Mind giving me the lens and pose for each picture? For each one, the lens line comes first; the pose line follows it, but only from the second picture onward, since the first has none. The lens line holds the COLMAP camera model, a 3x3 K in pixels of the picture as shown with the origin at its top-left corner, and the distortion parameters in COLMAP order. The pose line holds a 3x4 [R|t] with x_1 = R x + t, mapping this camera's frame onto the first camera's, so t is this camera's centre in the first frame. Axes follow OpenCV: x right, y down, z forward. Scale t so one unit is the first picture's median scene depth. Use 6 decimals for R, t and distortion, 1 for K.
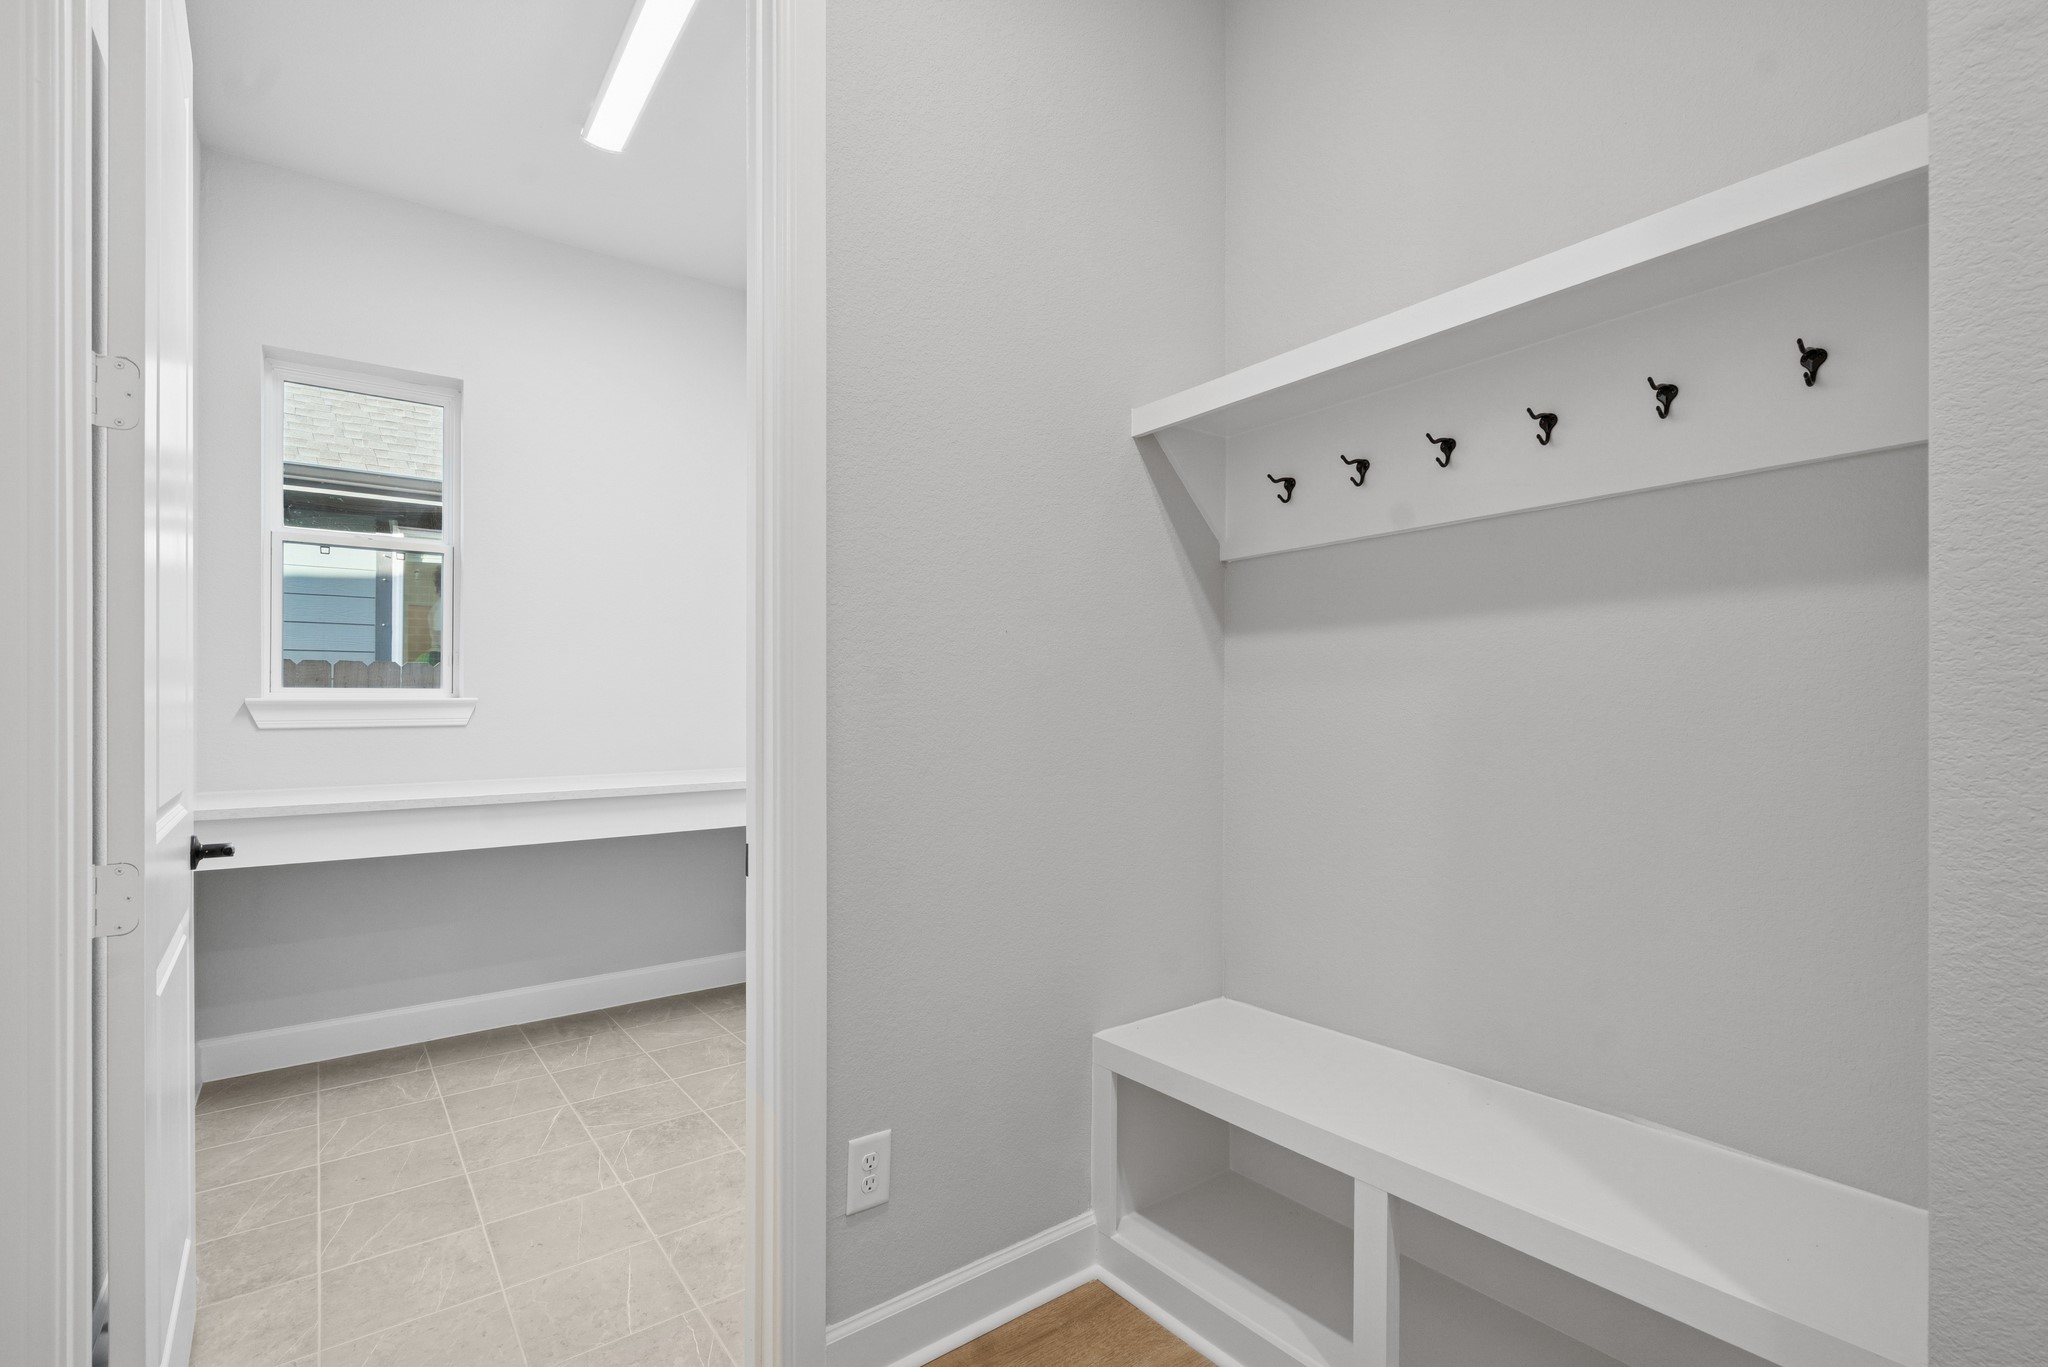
lens RADIAL K [[935.5, 0, 1025.5], [0, 935.5, 688.9], [0, 0, 1]] dist [-0.005395, 0.000192]
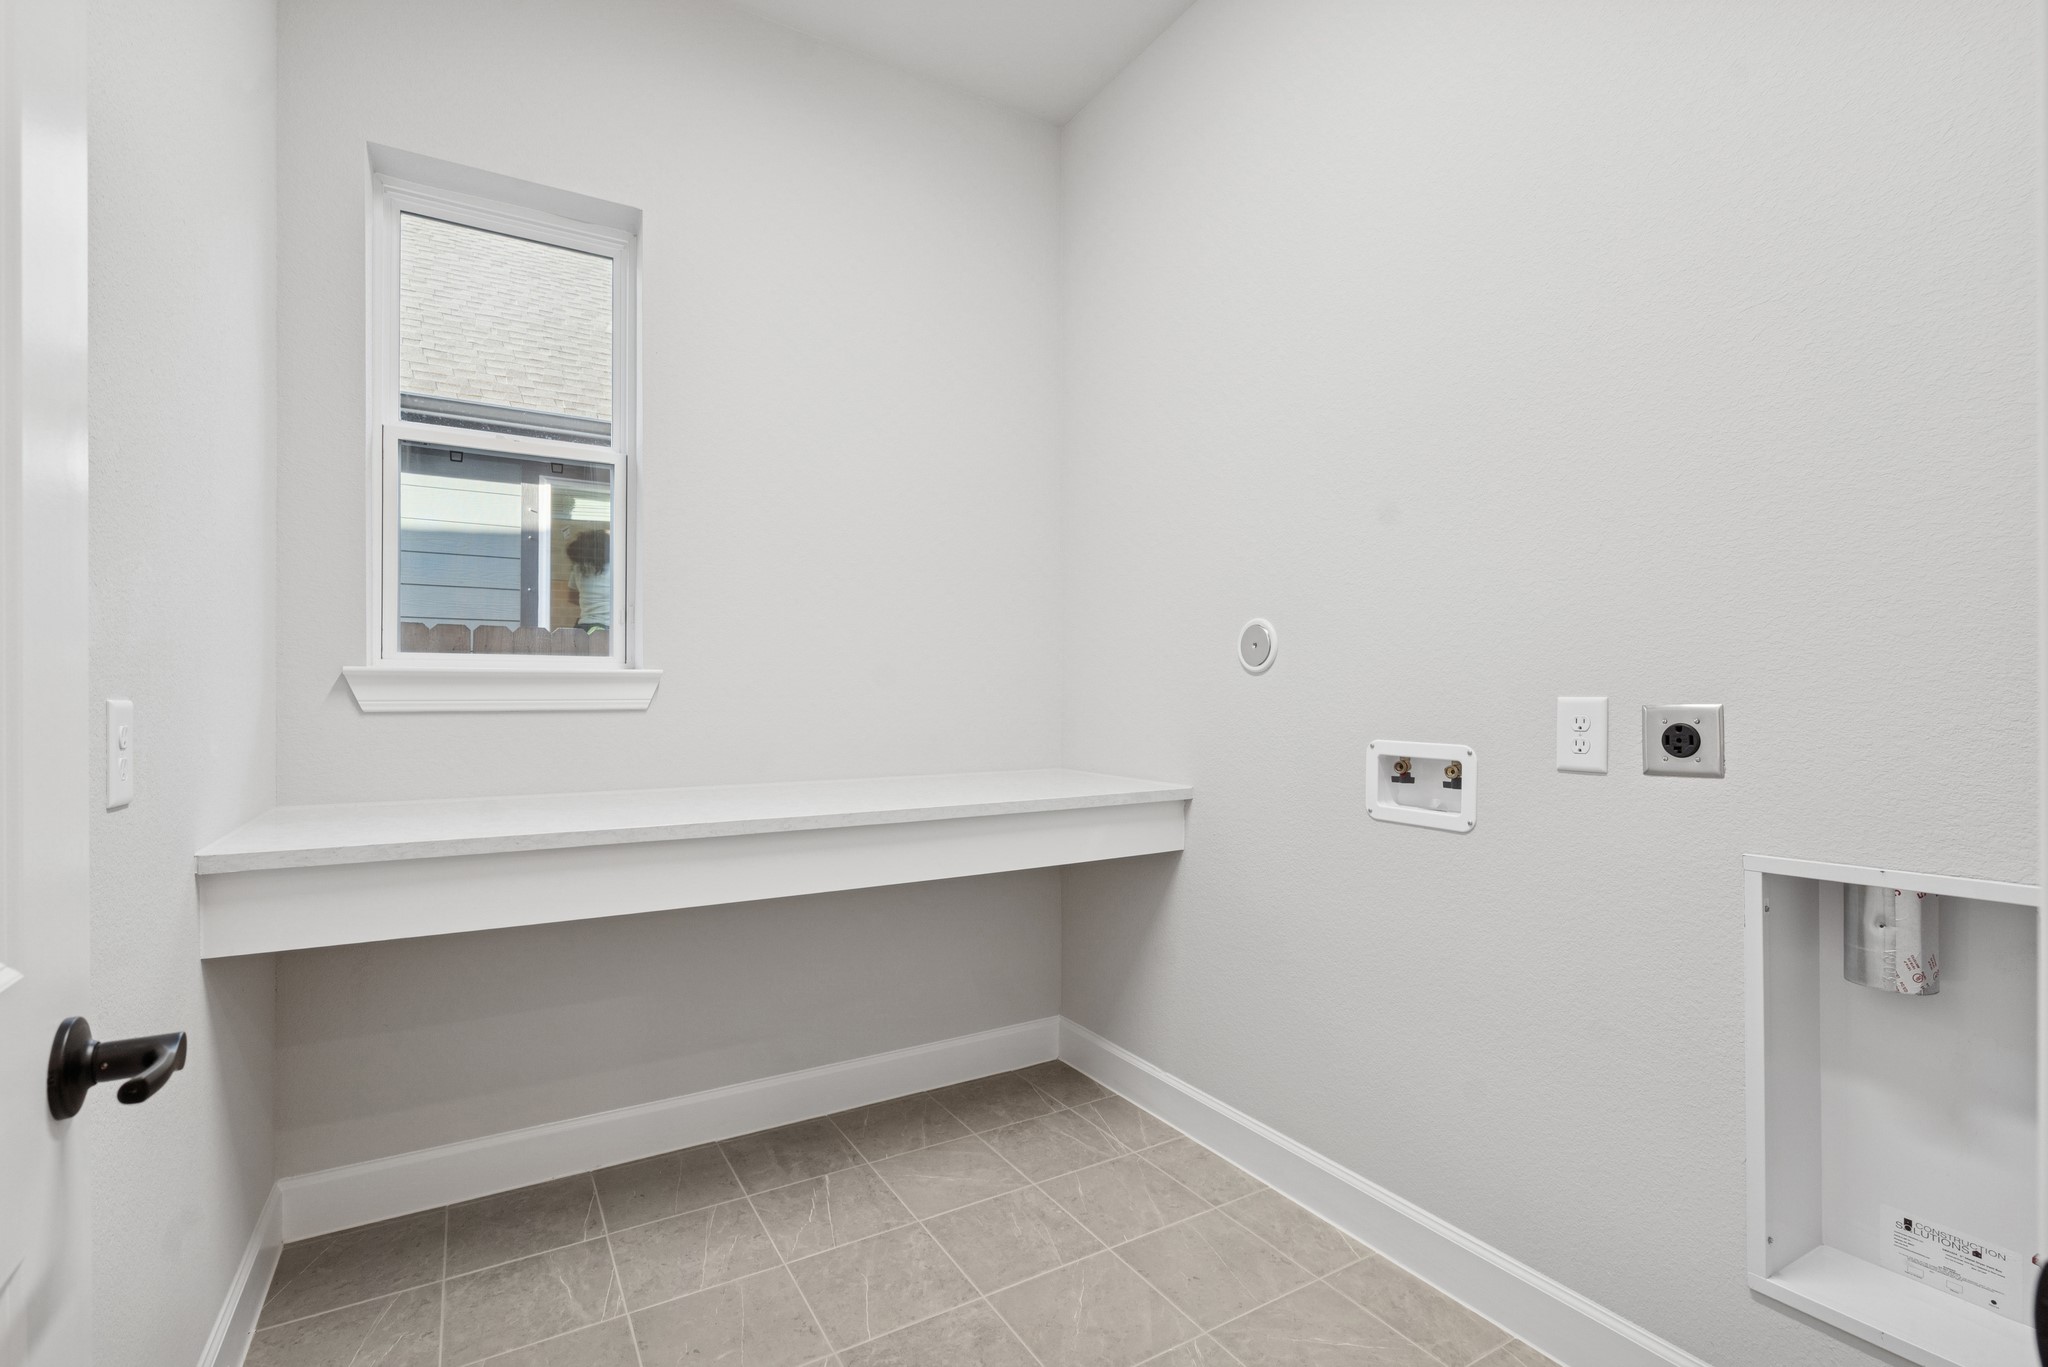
lens RADIAL K [[935.5, 0, 1023.4], [0, 935.5, 686.0], [0, 0, 1]] dist [-0.005395, 0.000192]
pose [[0.993638, 0.007593, -0.112366, -0.247344], [-0.006009, 0.999878, 0.014426, 0.010291], [0.112462, -0.013659, 0.993562, 0.348238]]
